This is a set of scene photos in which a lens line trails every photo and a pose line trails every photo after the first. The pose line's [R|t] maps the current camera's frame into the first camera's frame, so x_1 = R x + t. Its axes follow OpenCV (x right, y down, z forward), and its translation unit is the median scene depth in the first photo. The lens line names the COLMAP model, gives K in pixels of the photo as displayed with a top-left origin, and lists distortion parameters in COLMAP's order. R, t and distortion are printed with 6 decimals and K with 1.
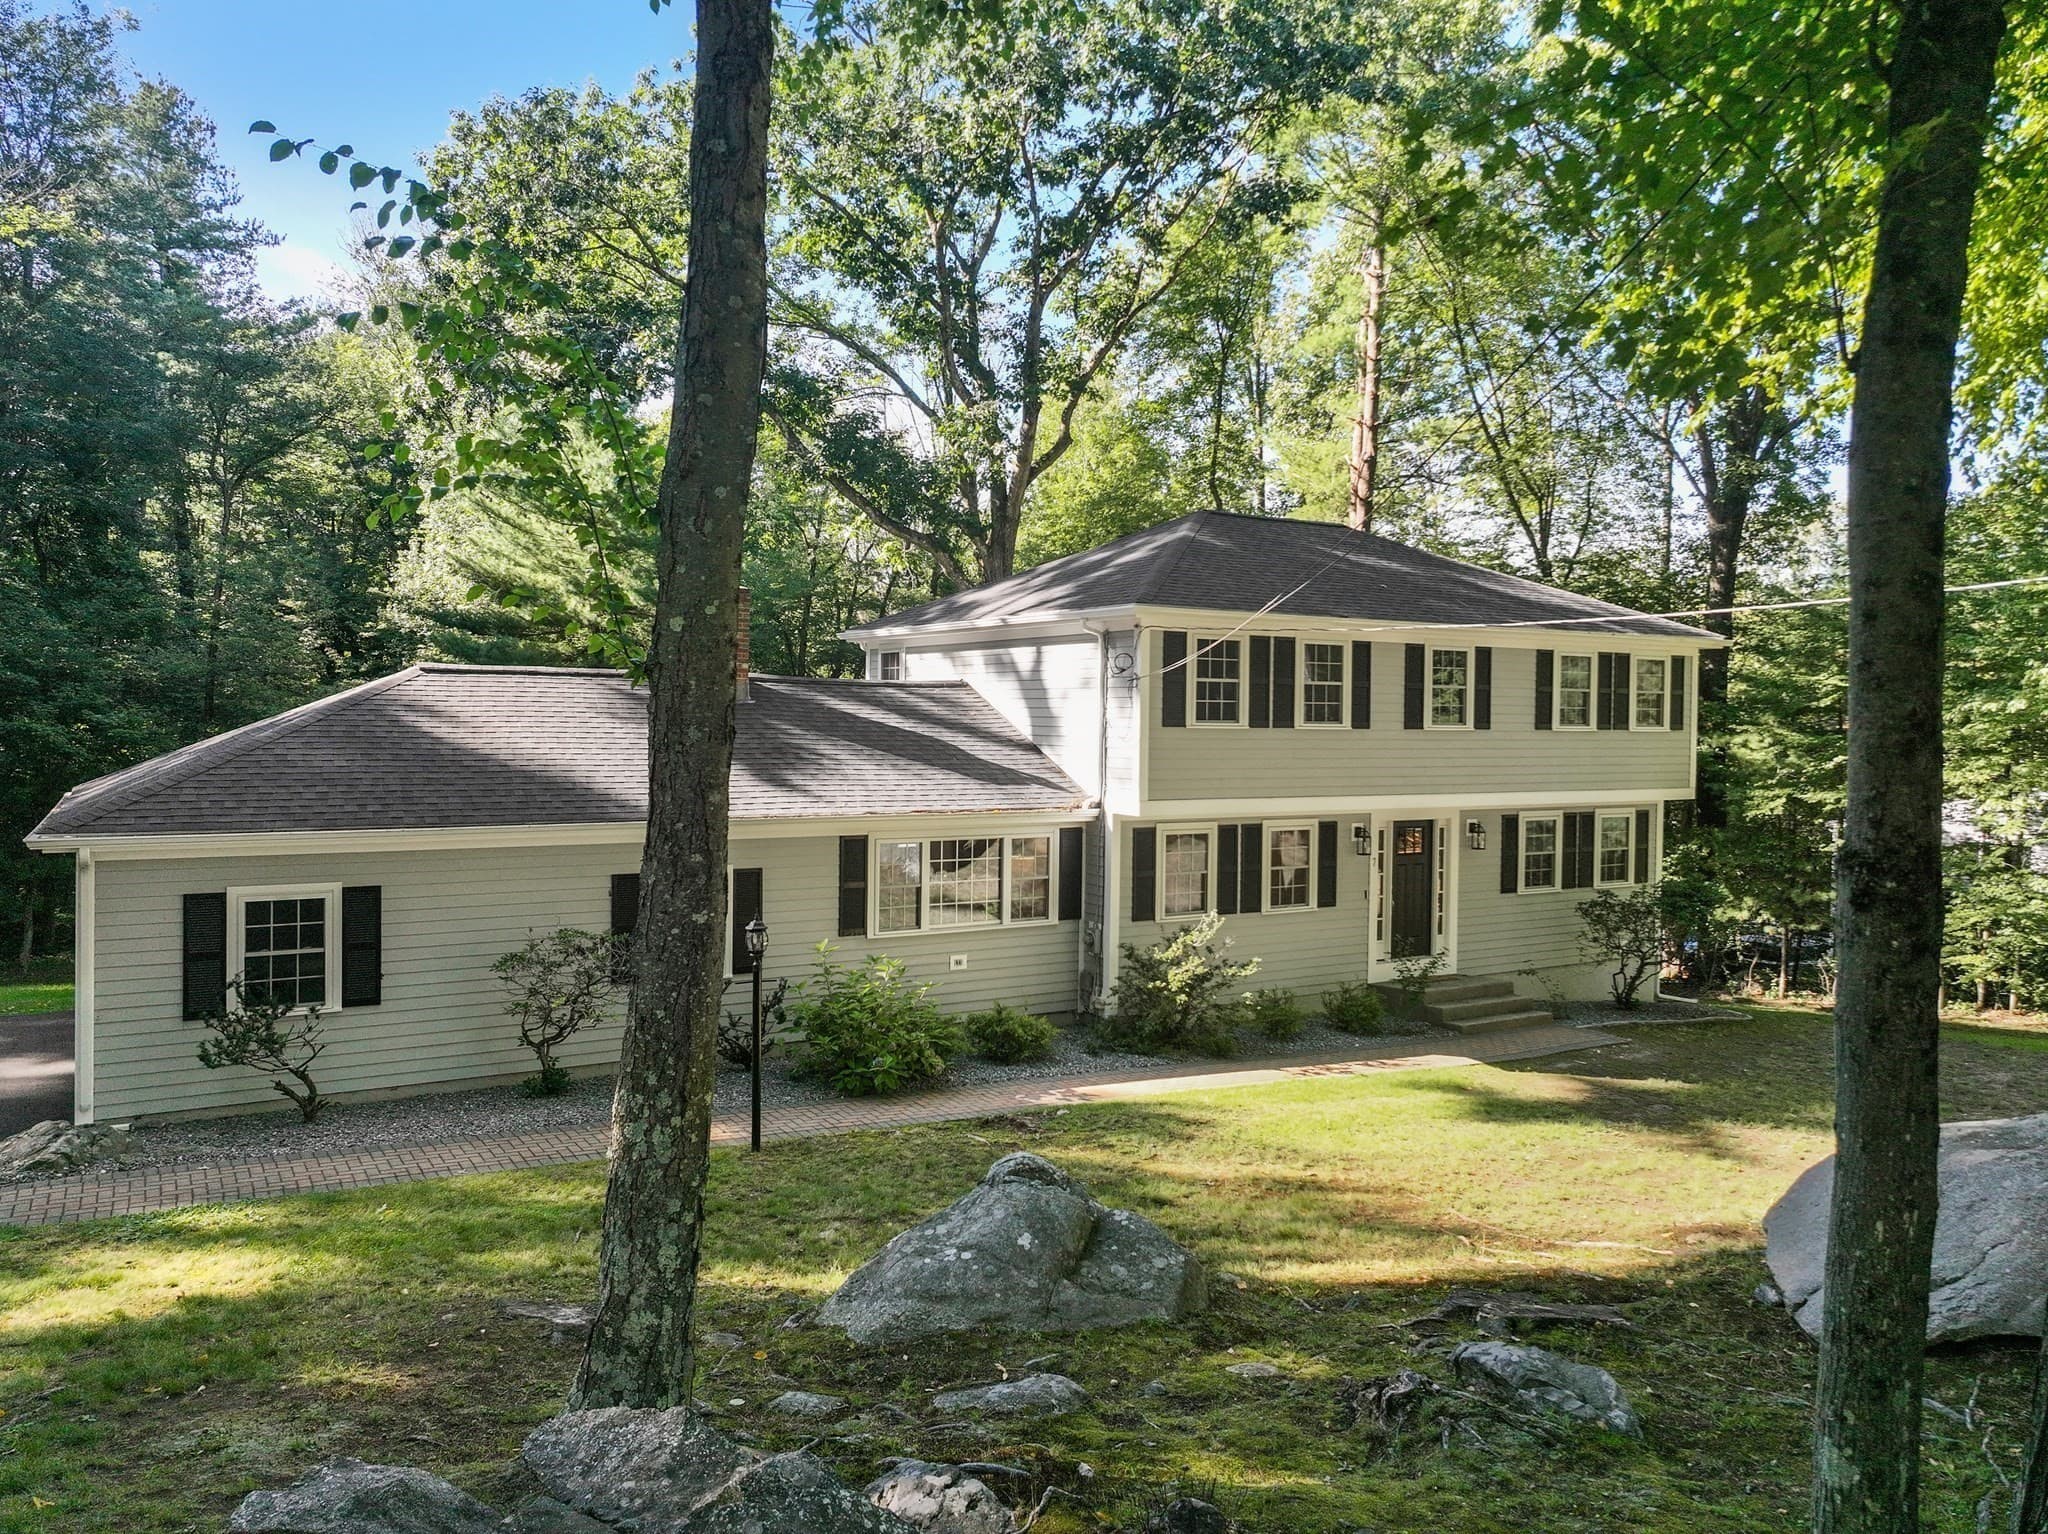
lens RADIAL K [[1411.0, 0, 1026.9], [0, 1411.0, 756.6], [0, 0, 1]] dist [0.008687, -0.001835]
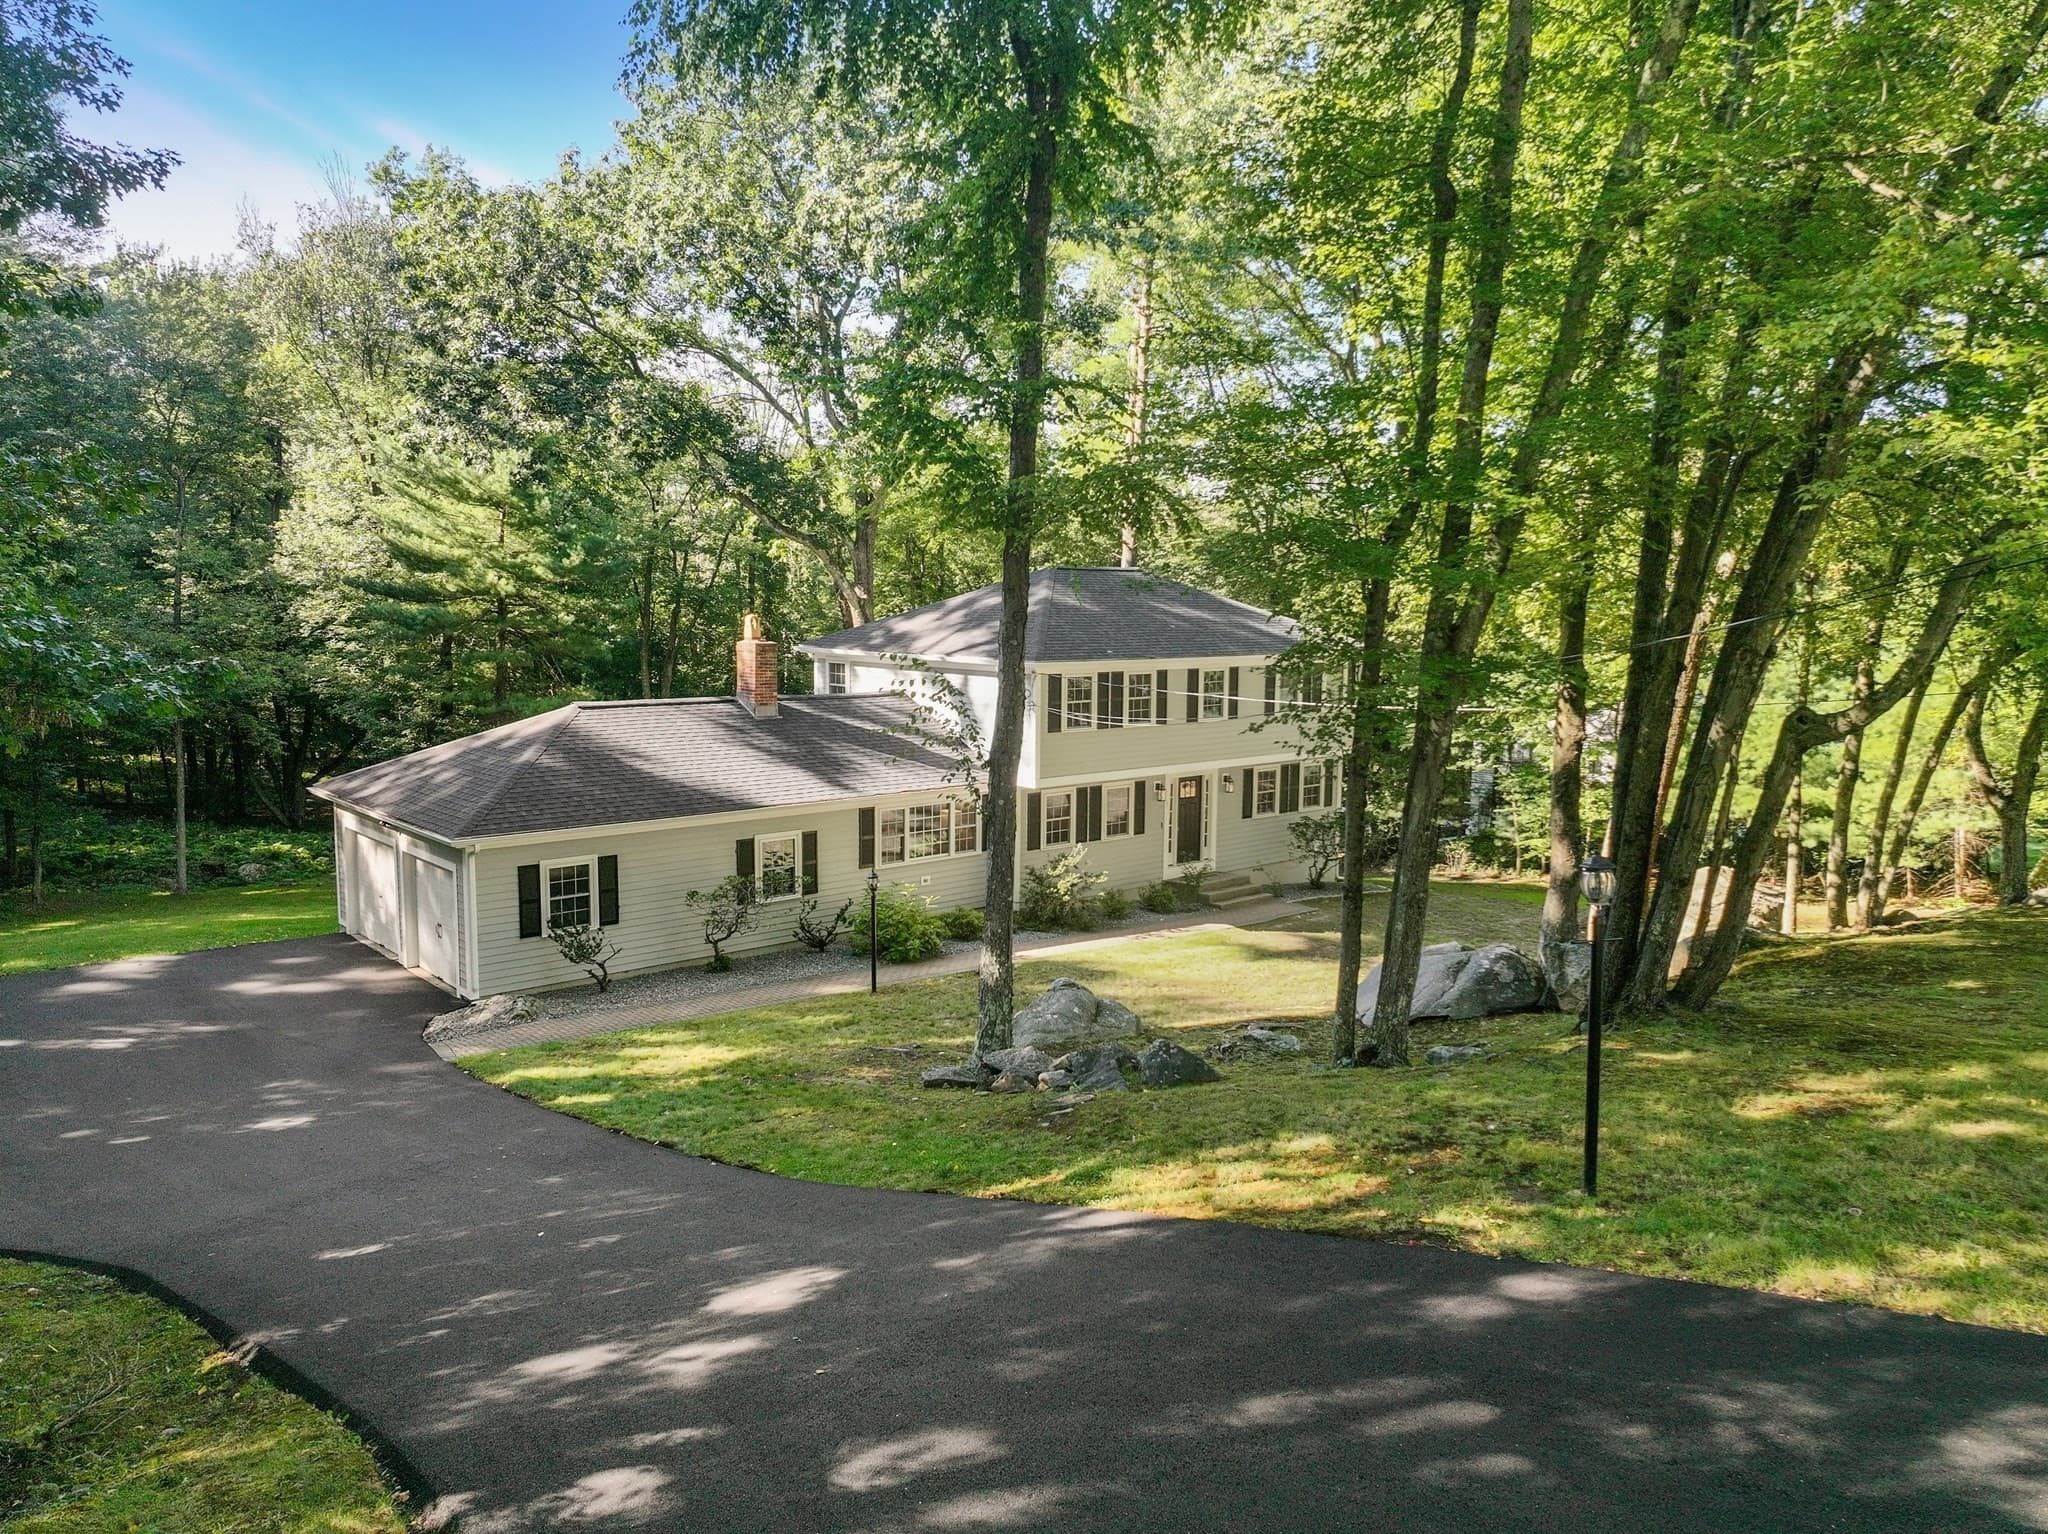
lens RADIAL K [[1411.0, 0, 1026.9], [0, 1411.0, 756.6], [0, 0, 1]] dist [0.008687, -0.001835]
pose [[0.982687, -0.023352, 0.183797, -0.205074], [0.006851, 0.995927, 0.089903, -0.126335], [-0.185148, -0.087087, 0.978844, -0.533093]]
